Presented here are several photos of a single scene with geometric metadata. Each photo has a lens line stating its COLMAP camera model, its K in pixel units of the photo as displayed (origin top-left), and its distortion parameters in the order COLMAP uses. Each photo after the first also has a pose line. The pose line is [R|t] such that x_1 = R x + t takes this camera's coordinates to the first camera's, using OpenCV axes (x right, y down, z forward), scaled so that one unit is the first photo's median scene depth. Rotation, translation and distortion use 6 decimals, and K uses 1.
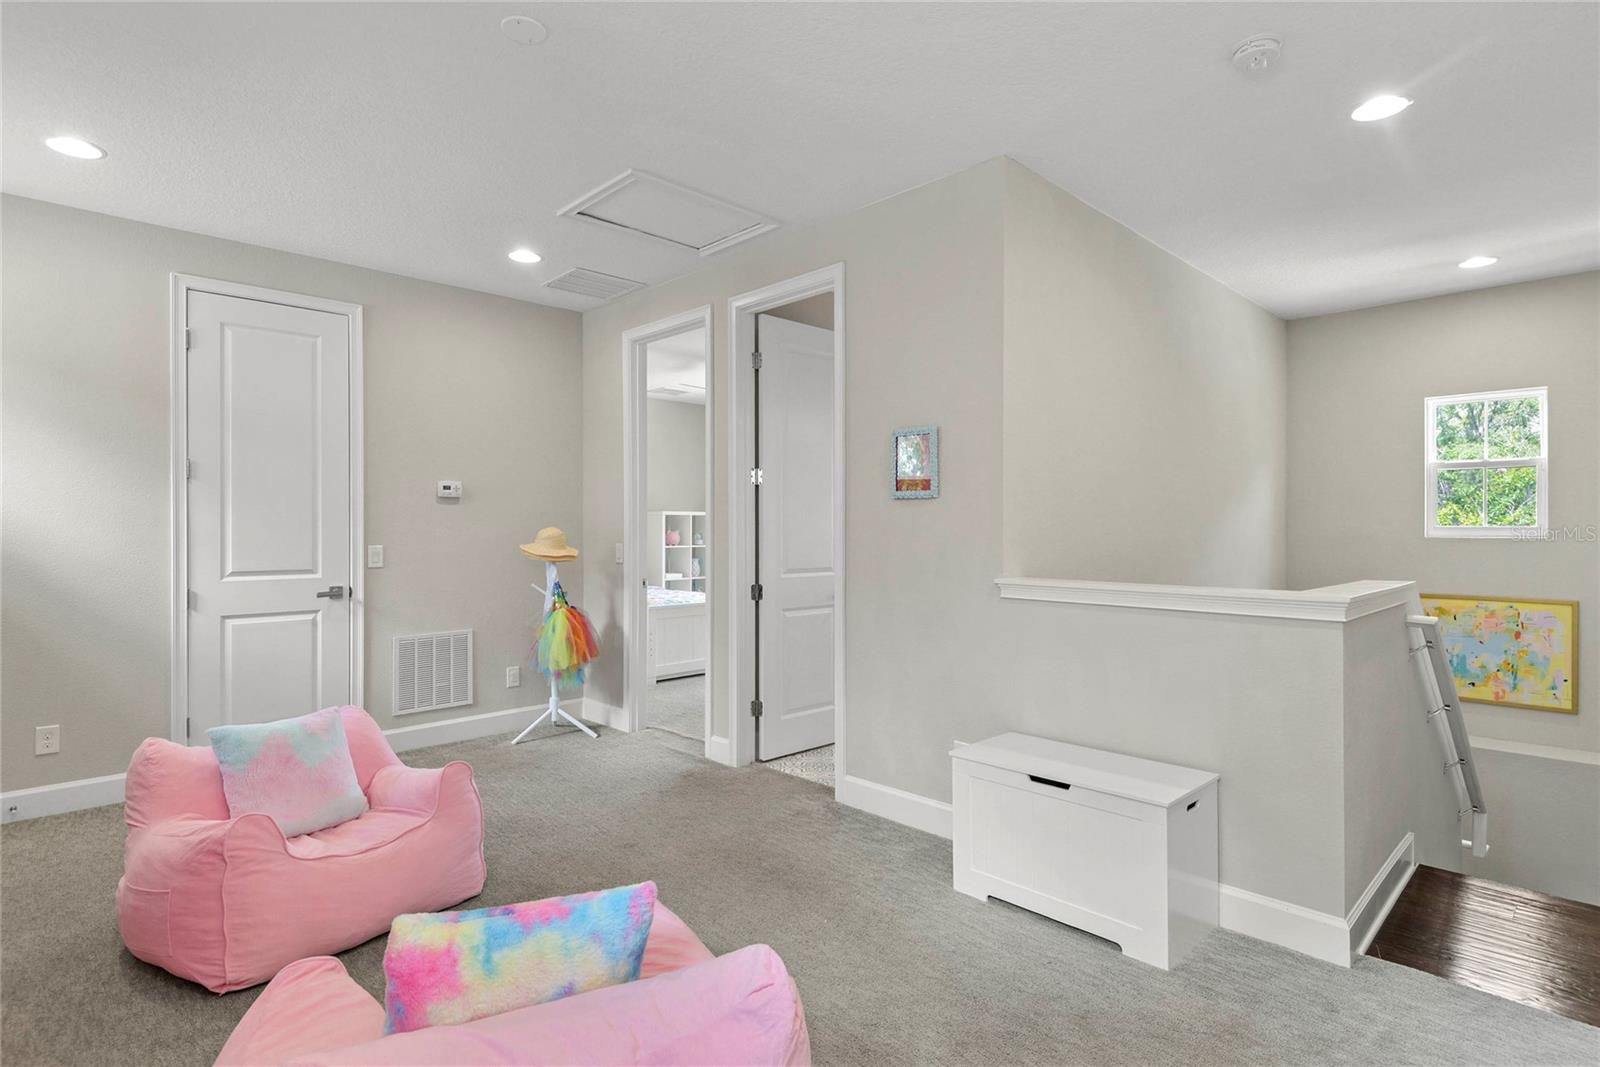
lens RADIAL K [[809.4, 0, 793.9], [0, 809.4, 527.0], [0, 0, 1]] dist [0.015815, -0.007499]
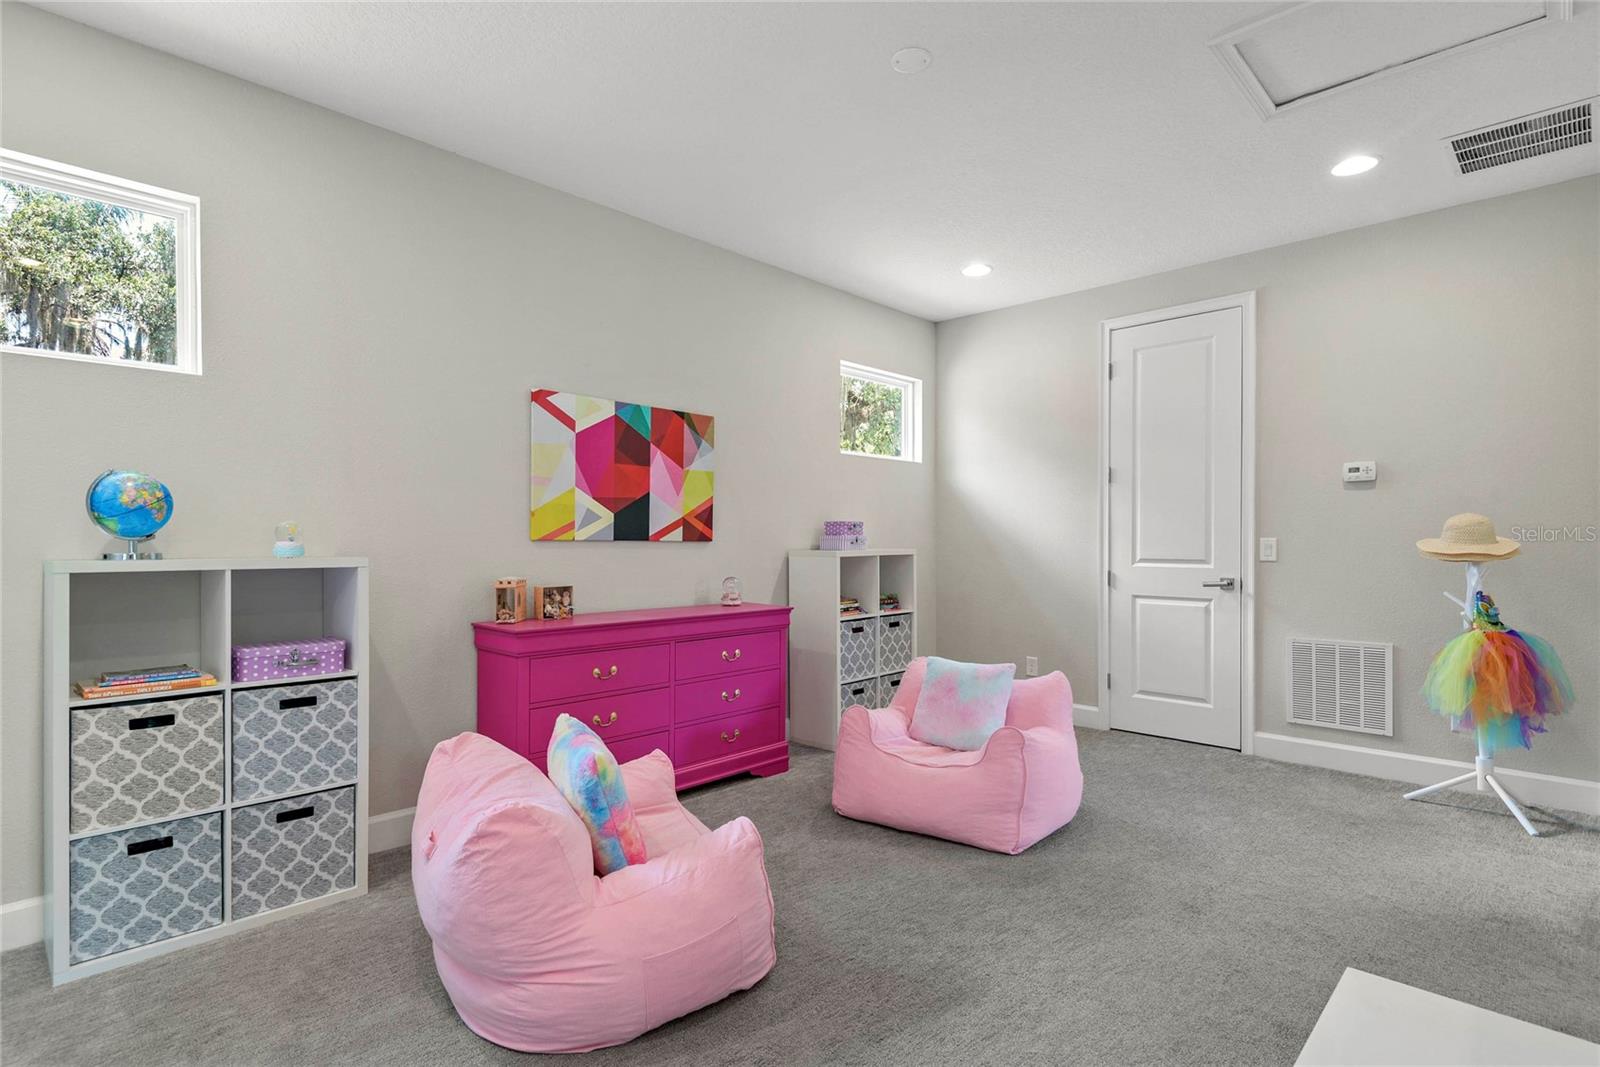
lens RADIAL K [[765.6, 0, 798.7], [0, 765.6, 545.4], [0, 0, 1]] dist [0.013576, -0.000073]
pose [[0.052521, 0.007686, -0.998590, 0.361466], [-0.000087, 0.999970, 0.007692, 0.025157], [0.998620, -0.000317, 0.052520, 0.408593]]
